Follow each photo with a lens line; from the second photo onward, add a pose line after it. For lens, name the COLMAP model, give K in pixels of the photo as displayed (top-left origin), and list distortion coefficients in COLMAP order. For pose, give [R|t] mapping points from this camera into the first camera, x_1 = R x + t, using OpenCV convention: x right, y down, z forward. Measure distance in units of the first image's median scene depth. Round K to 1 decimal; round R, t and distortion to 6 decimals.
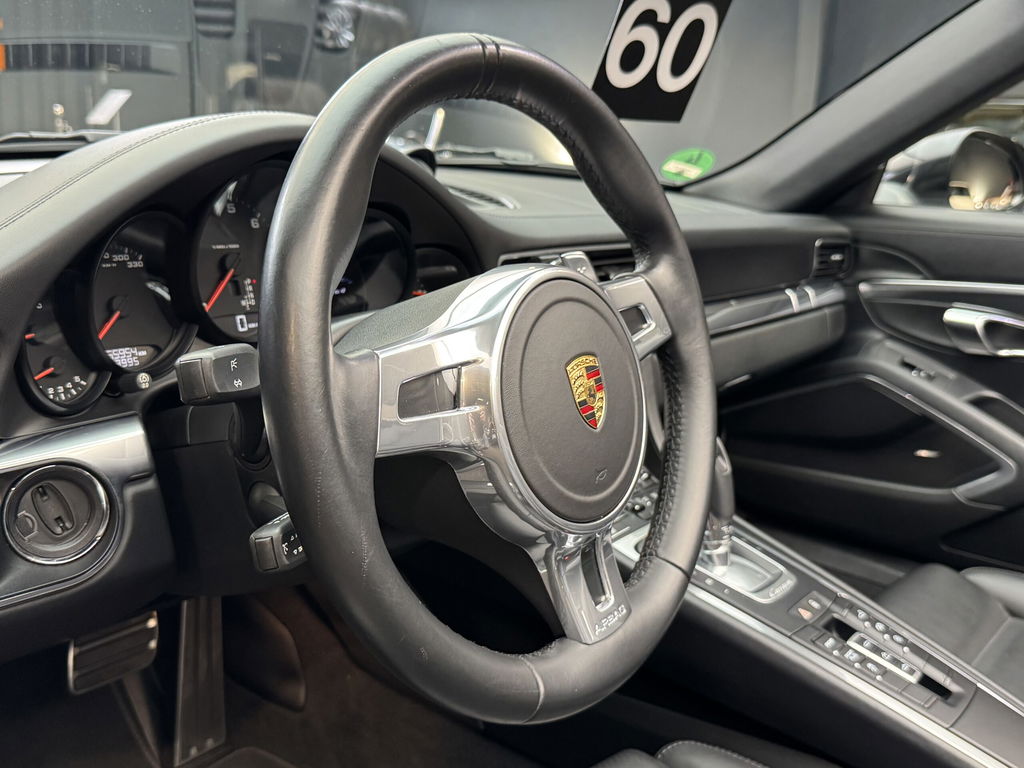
lens RADIAL K [[987.0, 0, 512.0], [0, 987.0, 390.5], [0, 0, 1]] dist [0.016055, 0.000000]
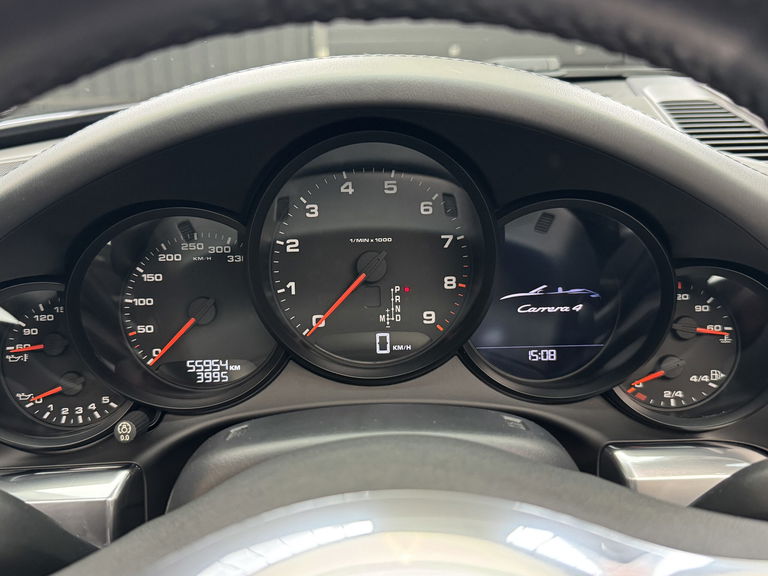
lens RADIAL K [[740.3, 0, 384.0], [0, 740.3, 290.5], [0, 0, 1]] dist [0.016055, 0.000000]
pose [[0.662592, 0.168801, -0.729711, 0.117105], [-0.138838, 0.985068, 0.101805, -0.153023], [0.736000, 0.033856, 0.676135, 0.584613]]
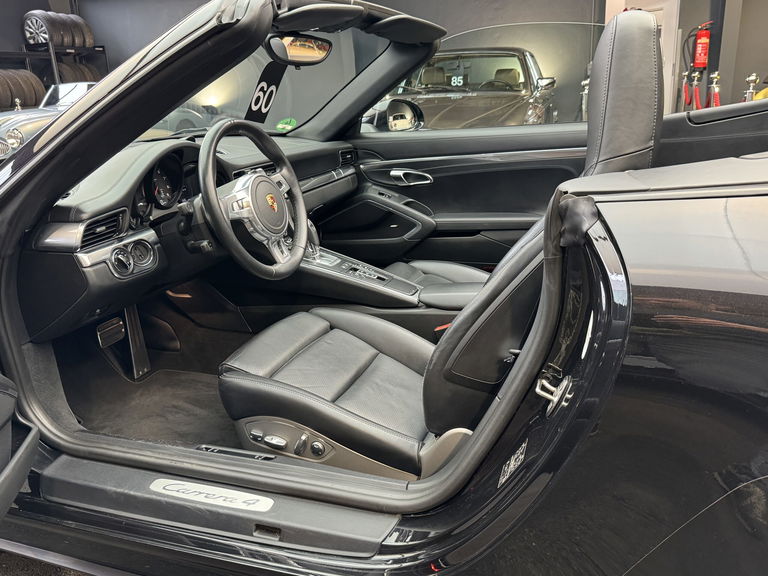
lens RADIAL K [[675.3, 0, 387.5], [0, 675.3, 291.9], [0, 0, 1]] dist [0.043151, -0.058706]
pose [[0.946994, -0.176526, 0.268405, -0.204462], [0.159693, 0.983630, 0.083484, 0.147511], [-0.278749, -0.036196, 0.959682, -1.313709]]
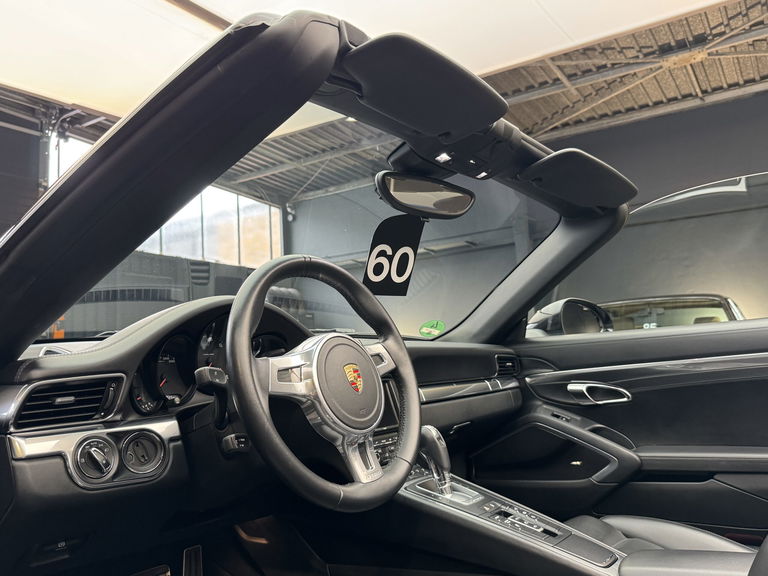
lens RADIAL K [[632.2, 0, 382.5], [0, 632.2, 291.6], [0, 0, 1]] dist [0.022976, -0.029467]
pose [[0.995326, -0.092182, 0.028799, 0.085499], [0.096424, 0.931847, -0.349805, 0.258313], [0.005410, 0.350947, 0.936380, -0.428123]]
